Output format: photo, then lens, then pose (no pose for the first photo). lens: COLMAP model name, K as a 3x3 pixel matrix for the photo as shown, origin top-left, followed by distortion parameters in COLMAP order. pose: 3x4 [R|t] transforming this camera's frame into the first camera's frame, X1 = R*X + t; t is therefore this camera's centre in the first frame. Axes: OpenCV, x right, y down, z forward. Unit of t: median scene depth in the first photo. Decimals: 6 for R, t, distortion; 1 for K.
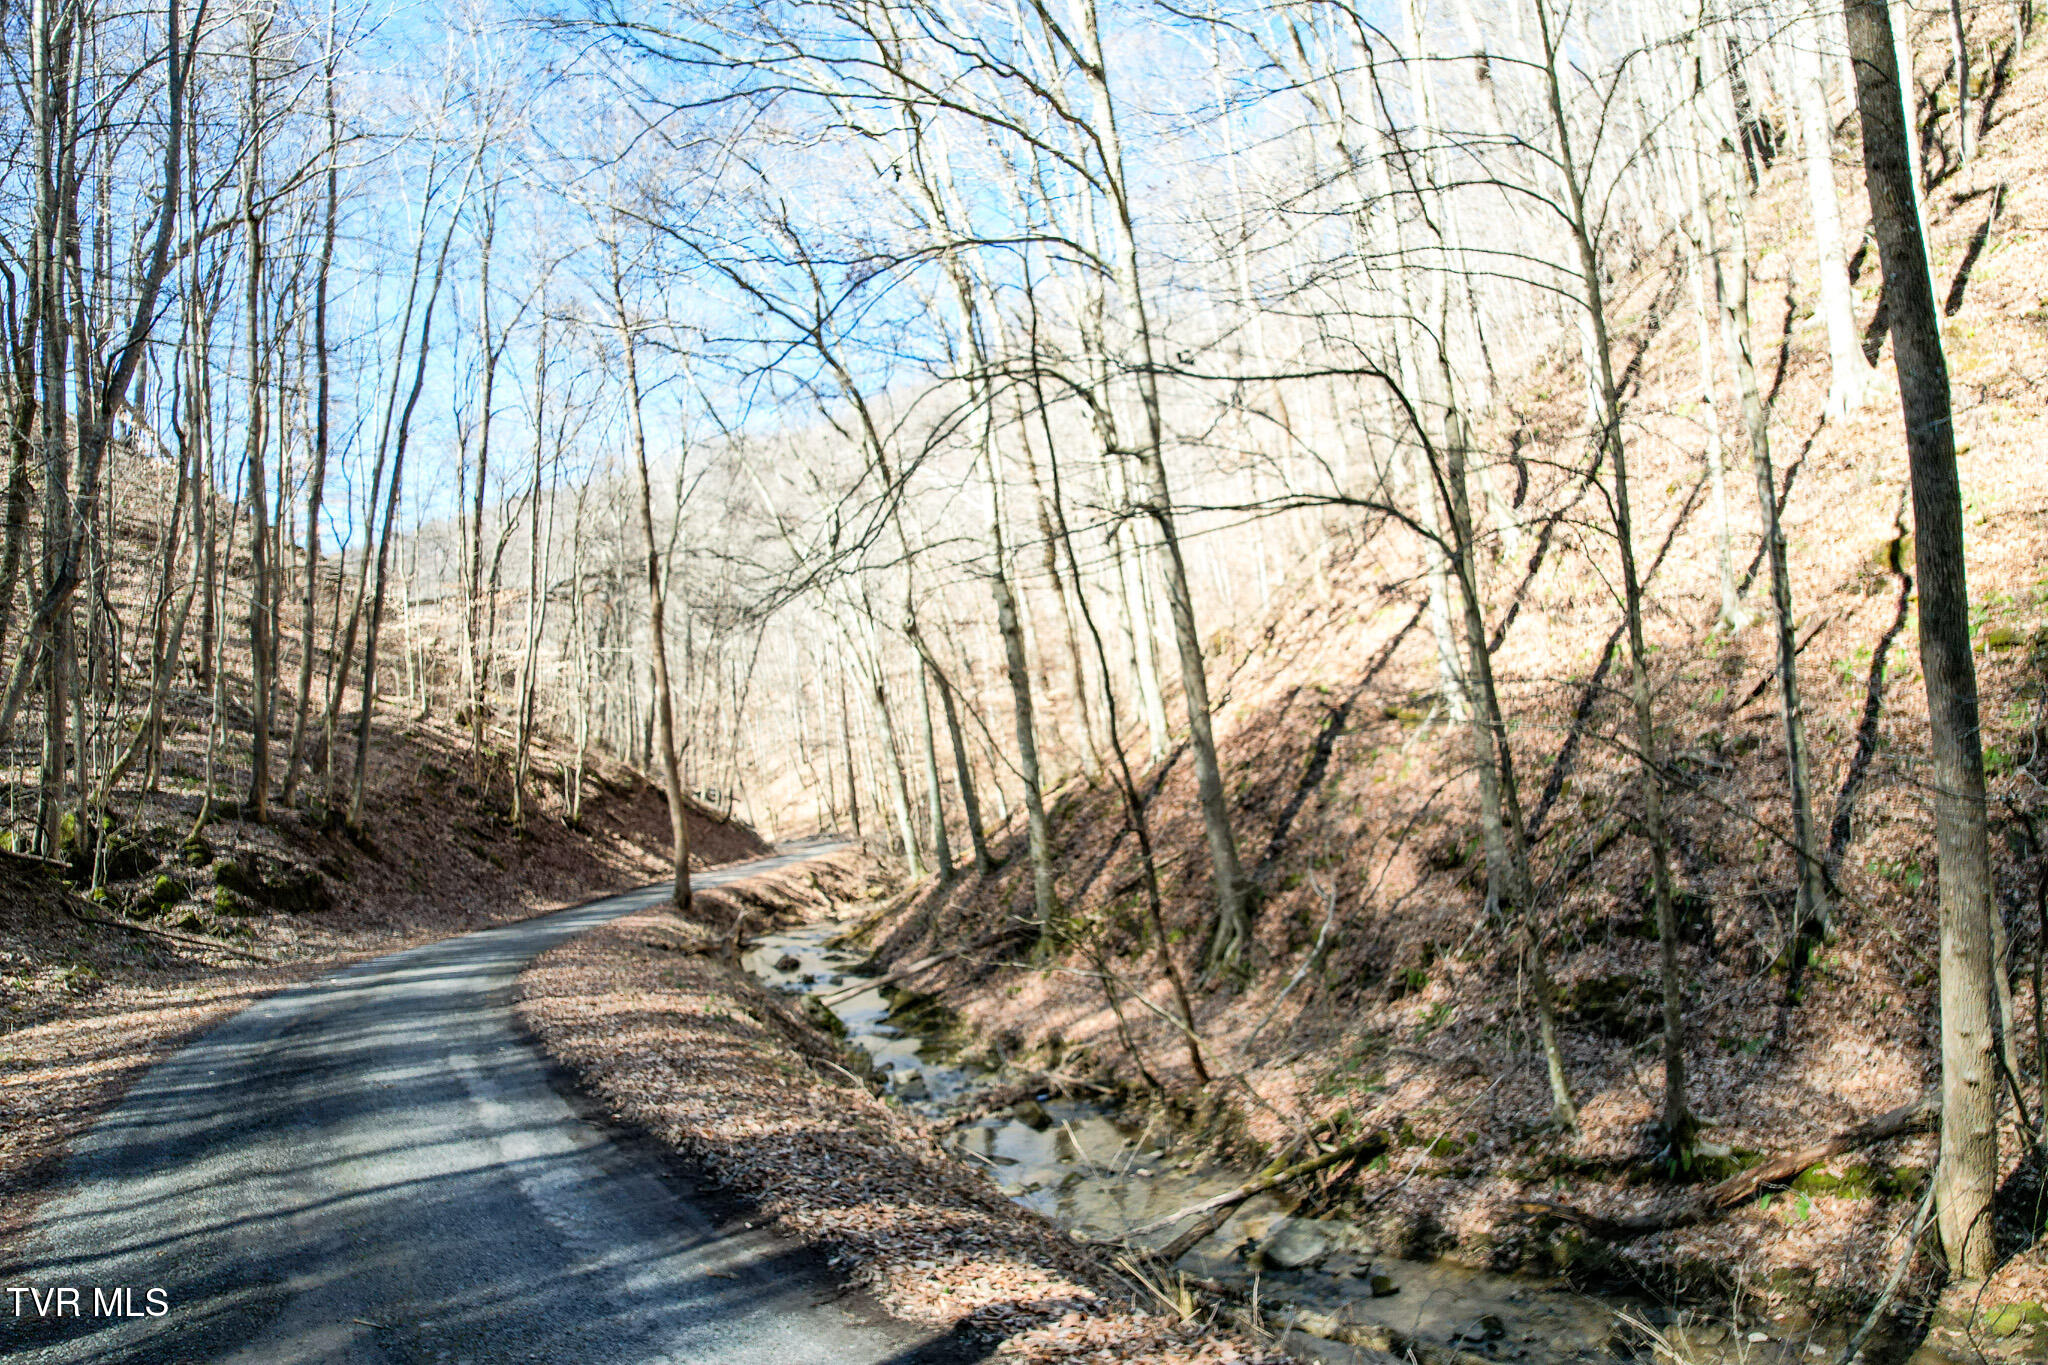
lens RADIAL K [[1307.5, 0, 1015.9], [0, 1307.5, 688.3], [0, 0, 1]] dist [-0.074232, 0.065976]
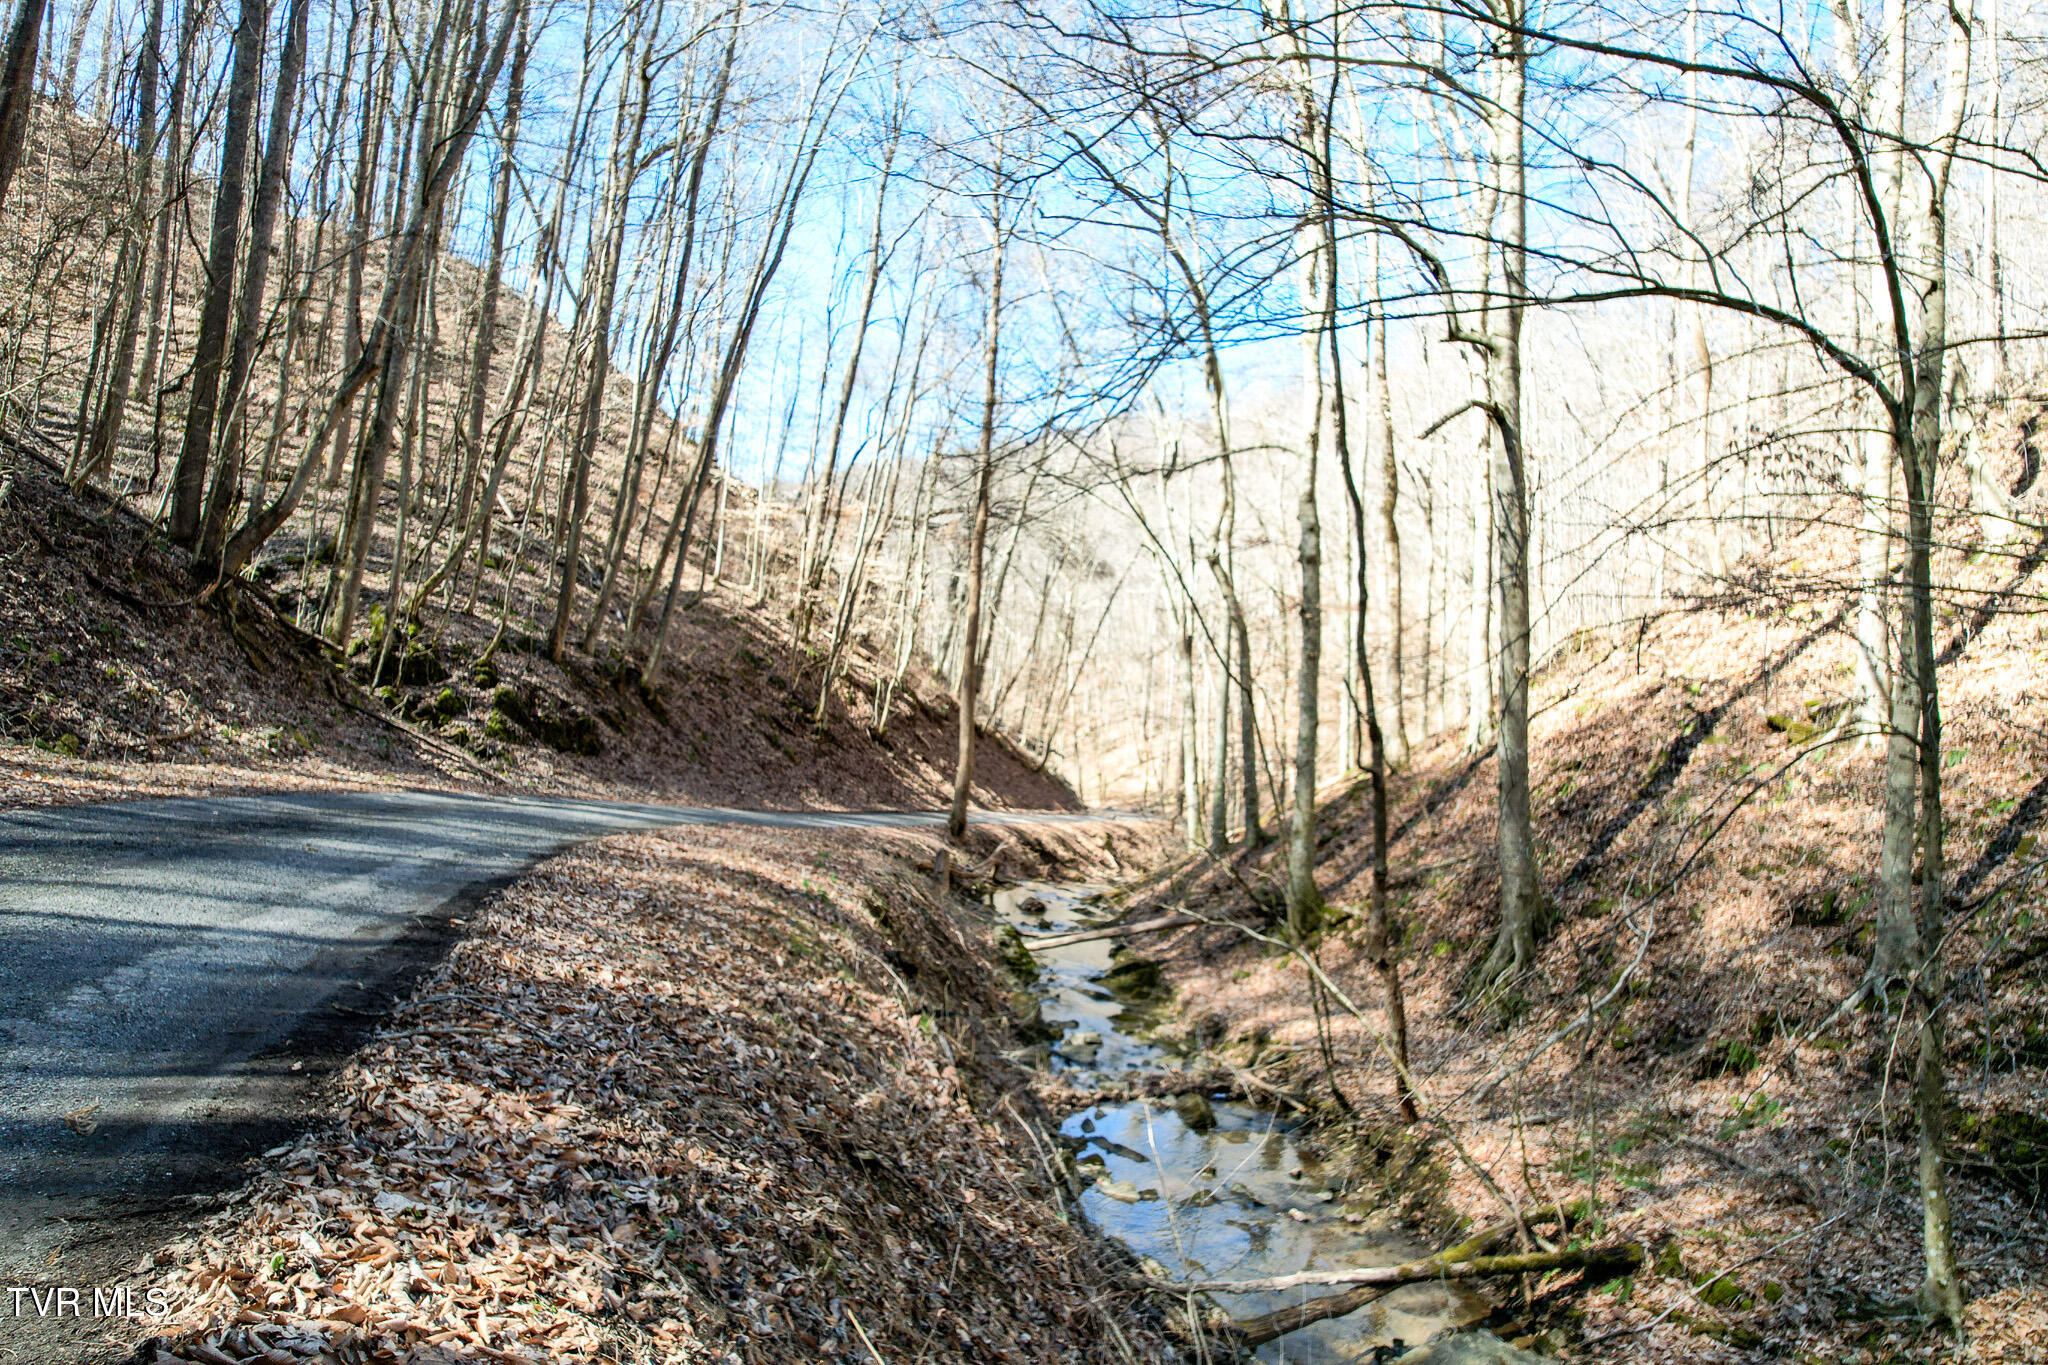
lens RADIAL K [[1307.5, 0, 1034.4], [0, 1307.5, 690.1], [0, 0, 1]] dist [-0.074232, 0.065976]
pose [[0.950653, 0.165467, -0.262448, 0.066214], [-0.164113, 0.986066, 0.027230, 0.050545], [0.263296, 0.017185, 0.964562, 0.149483]]
